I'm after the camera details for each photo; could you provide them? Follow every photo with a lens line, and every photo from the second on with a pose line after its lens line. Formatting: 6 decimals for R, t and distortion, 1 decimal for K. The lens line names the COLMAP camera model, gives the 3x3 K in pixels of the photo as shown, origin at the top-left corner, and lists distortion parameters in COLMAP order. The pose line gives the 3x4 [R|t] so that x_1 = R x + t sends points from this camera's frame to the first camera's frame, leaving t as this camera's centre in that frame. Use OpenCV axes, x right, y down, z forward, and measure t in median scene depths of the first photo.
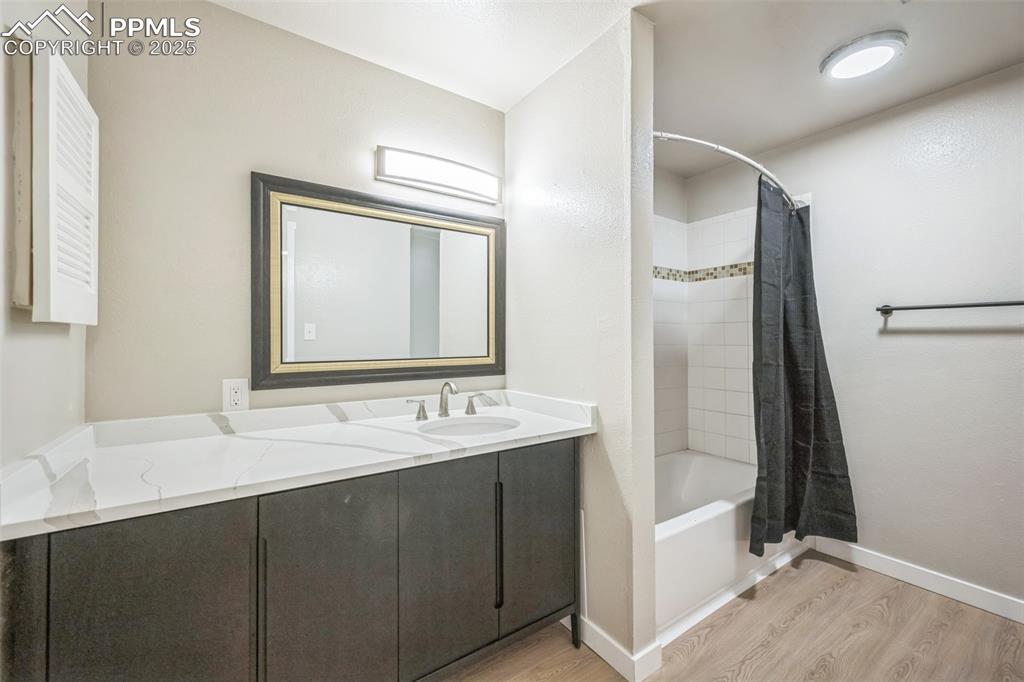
lens RADIAL K [[413.9, 0, 514.1], [0, 413.9, 337.9], [0, 0, 1]] dist [0.008808, -0.000541]
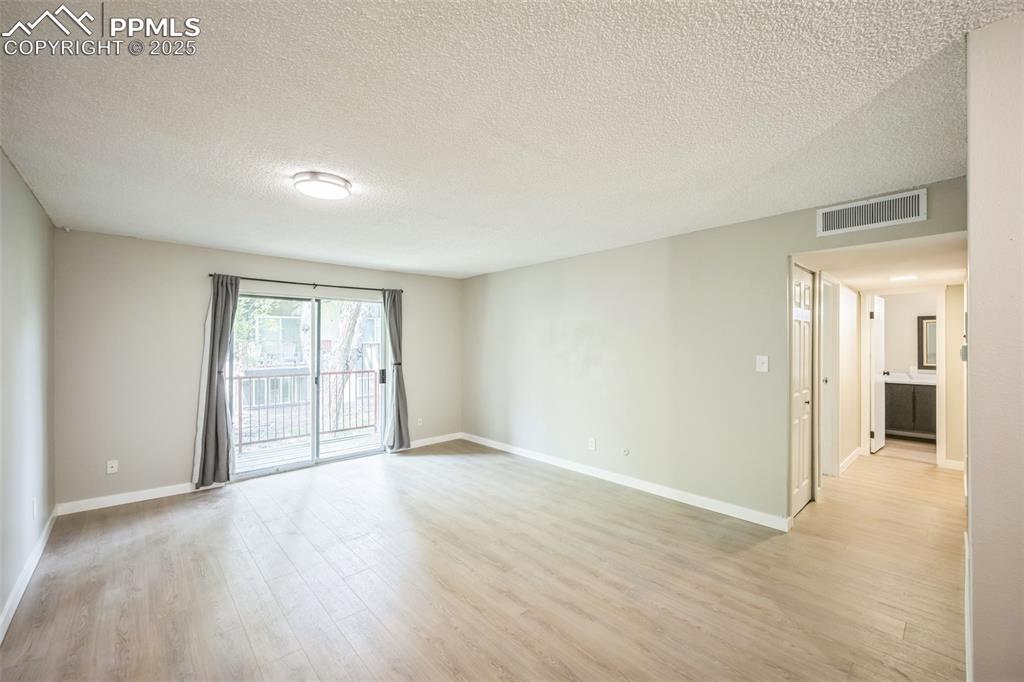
lens RADIAL K [[413.9, 0, 505.9], [0, 413.9, 345.1], [0, 0, 1]] dist [0.008808, -0.000541]
pose [[0.130853, 0.008127, -0.991368, 2.928237], [0.009443, 0.999911, 0.009444, -0.188852], [0.991357, -0.010597, 0.130765, -3.580702]]
